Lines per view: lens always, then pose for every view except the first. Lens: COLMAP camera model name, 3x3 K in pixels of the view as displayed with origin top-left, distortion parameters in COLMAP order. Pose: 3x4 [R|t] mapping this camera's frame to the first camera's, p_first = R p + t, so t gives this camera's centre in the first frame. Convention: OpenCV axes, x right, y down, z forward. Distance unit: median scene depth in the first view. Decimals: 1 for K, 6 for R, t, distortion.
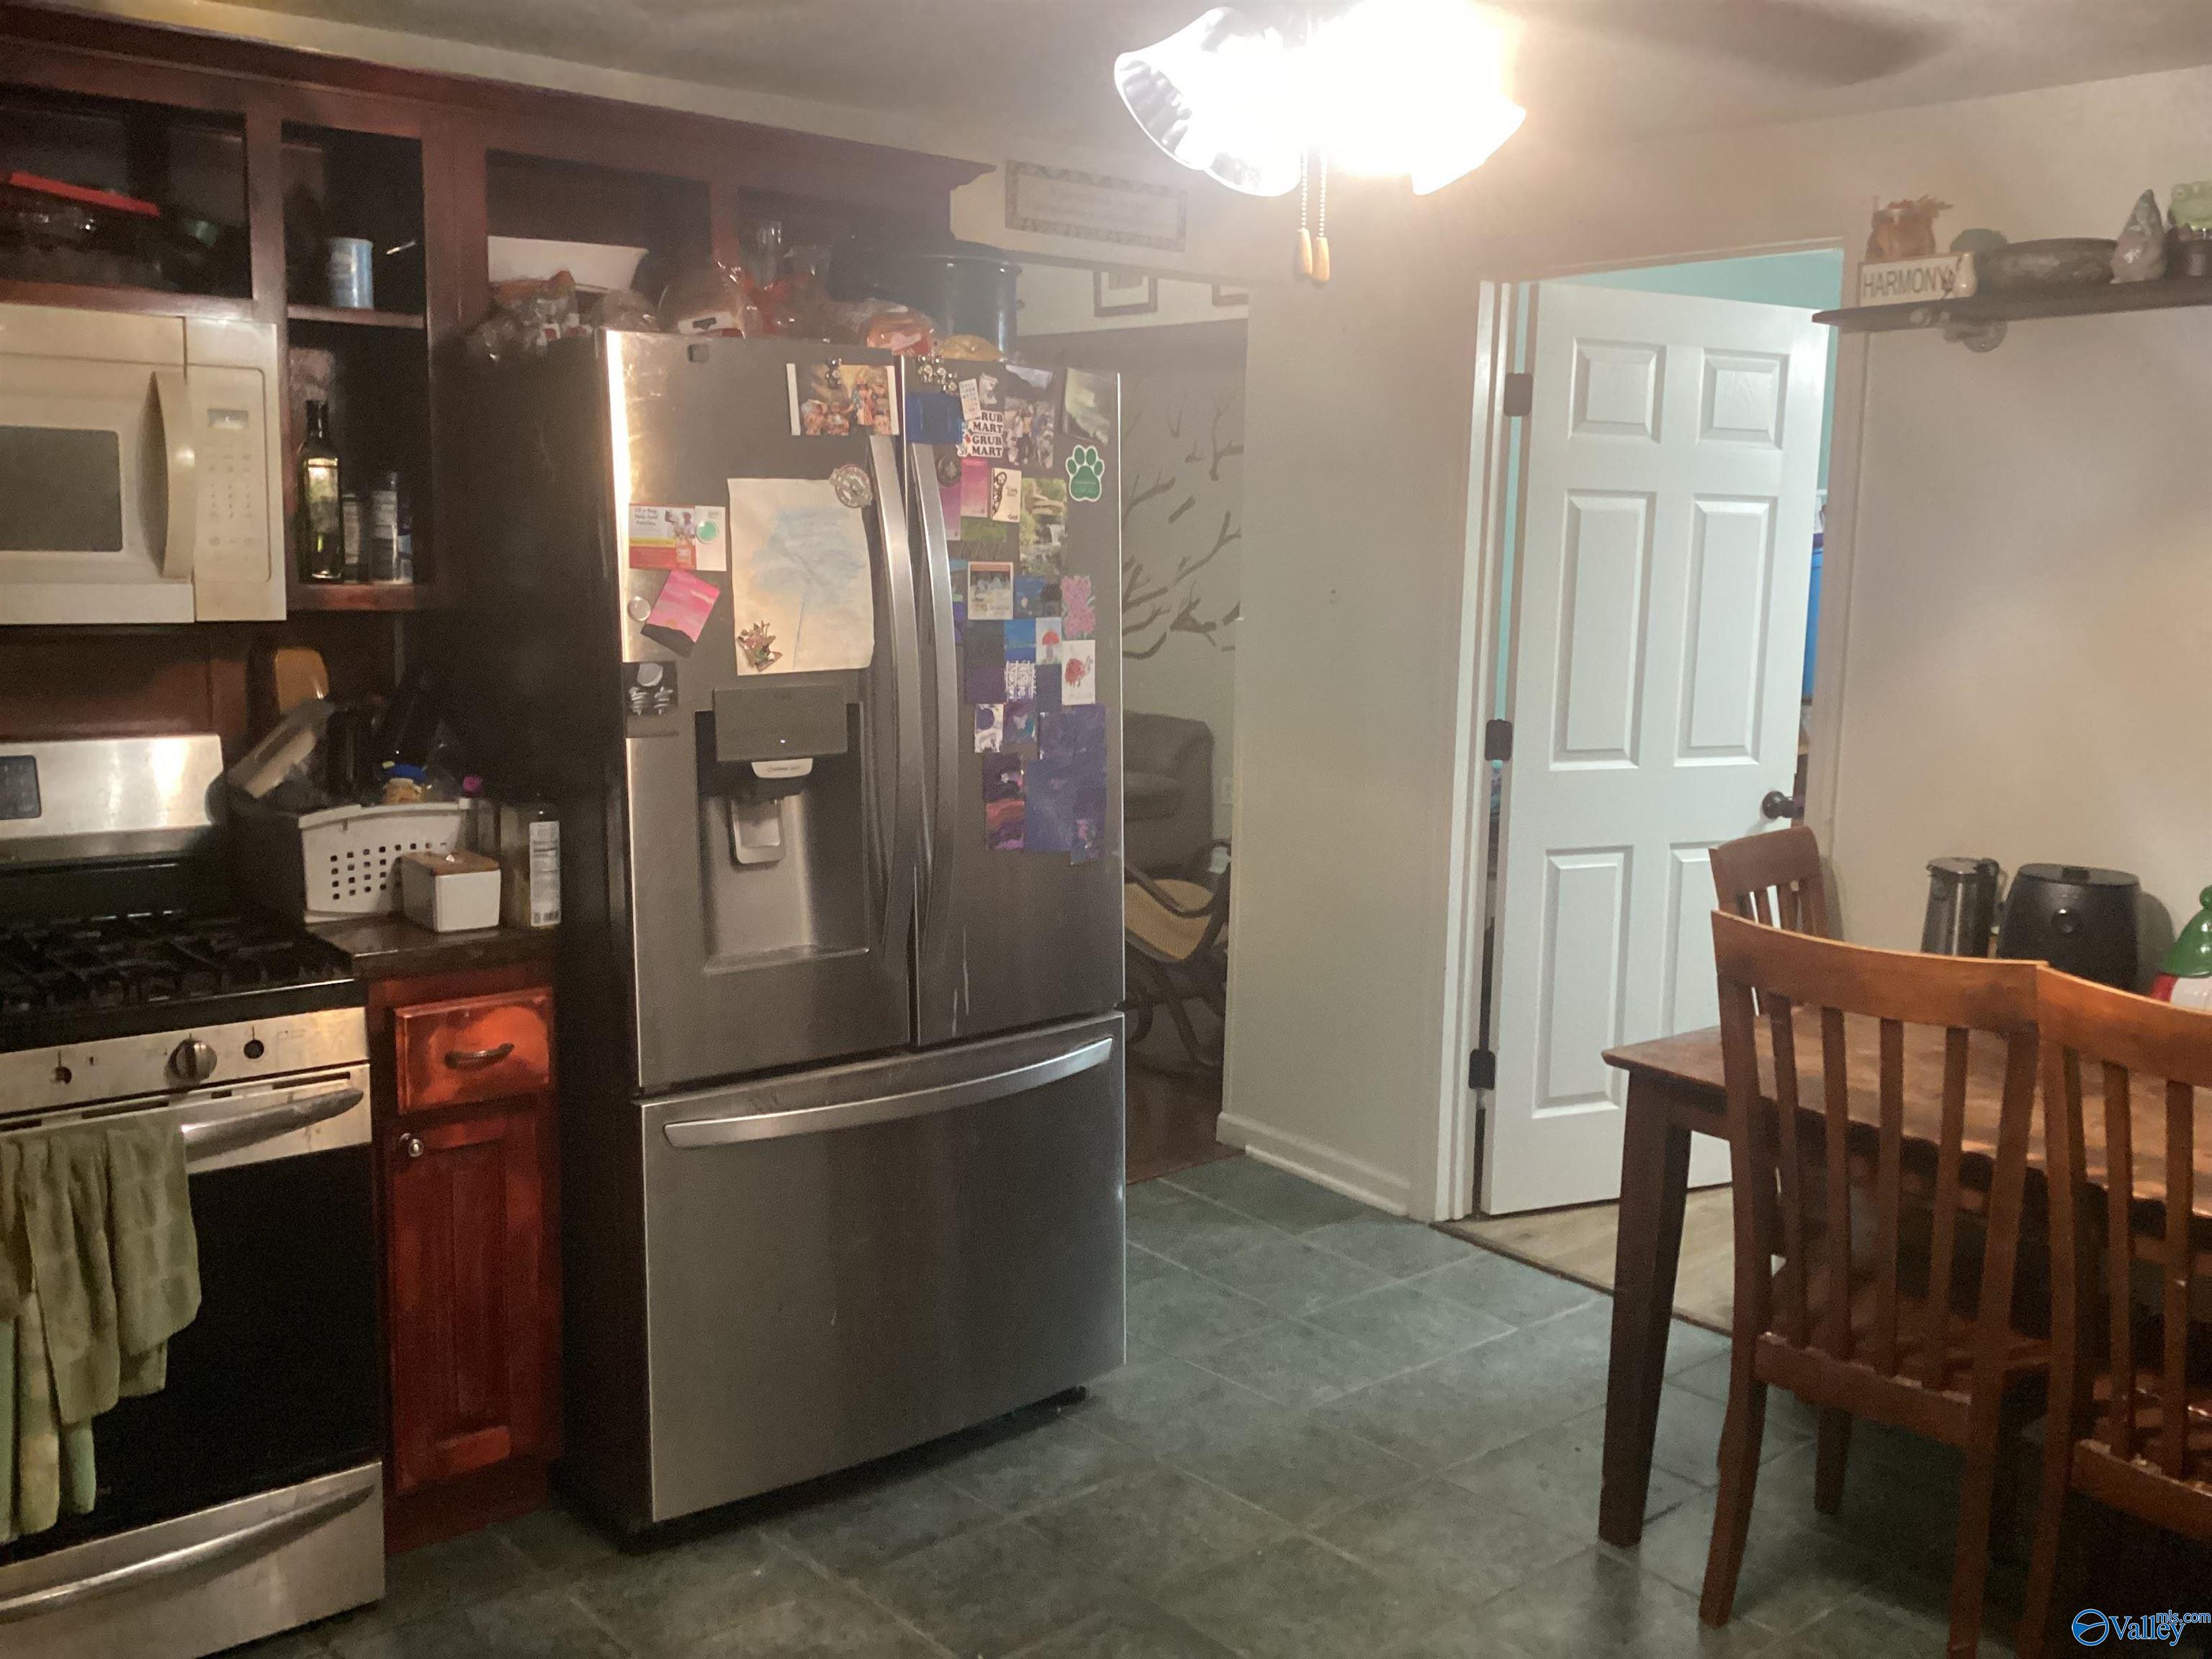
lens RADIAL K [[2008.0, 0, 1106.7], [0, 2008.0, 821.2], [0, 0, 1]] dist [0.049457, 0.000784]
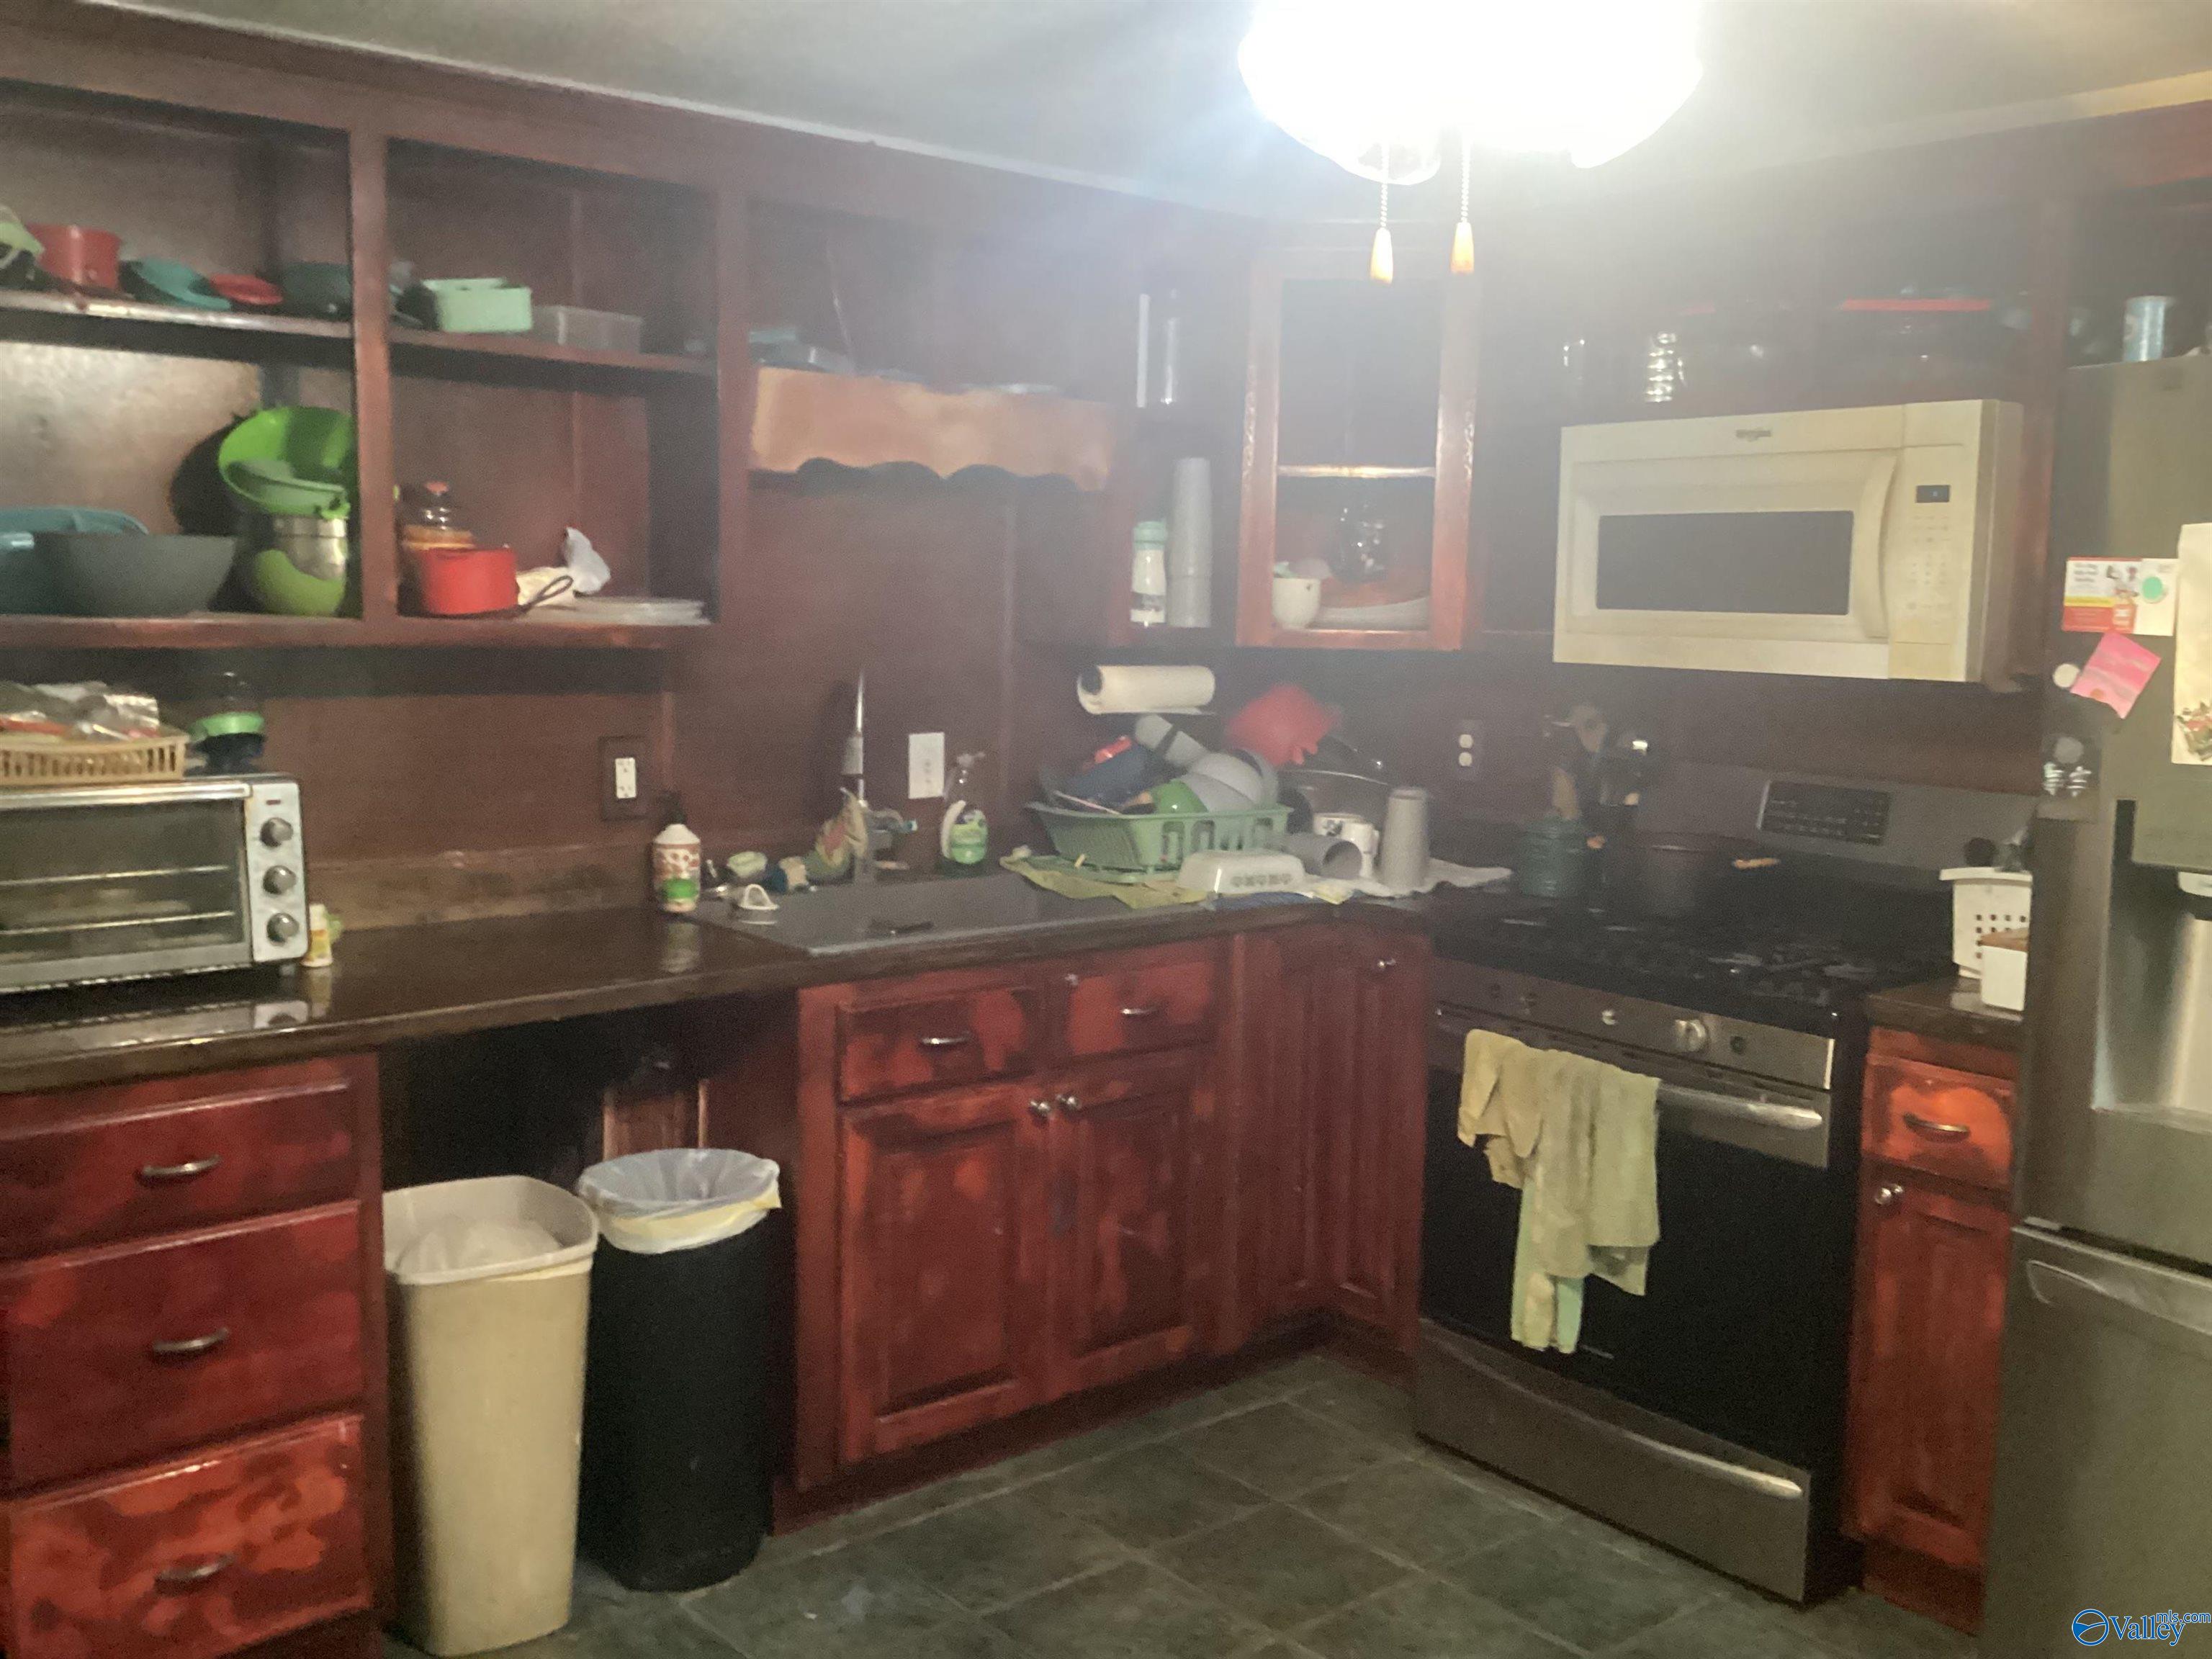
lens RADIAL K [[2008.0, 0, 1107.0], [0, 2008.0, 838.3], [0, 0, 1]] dist [0.049457, 0.000784]
pose [[0.012654, 0.109708, -0.993883, 0.663651], [-0.156993, 0.981853, 0.106381, -0.064493], [0.987519, 0.154687, 0.029648, 0.570259]]
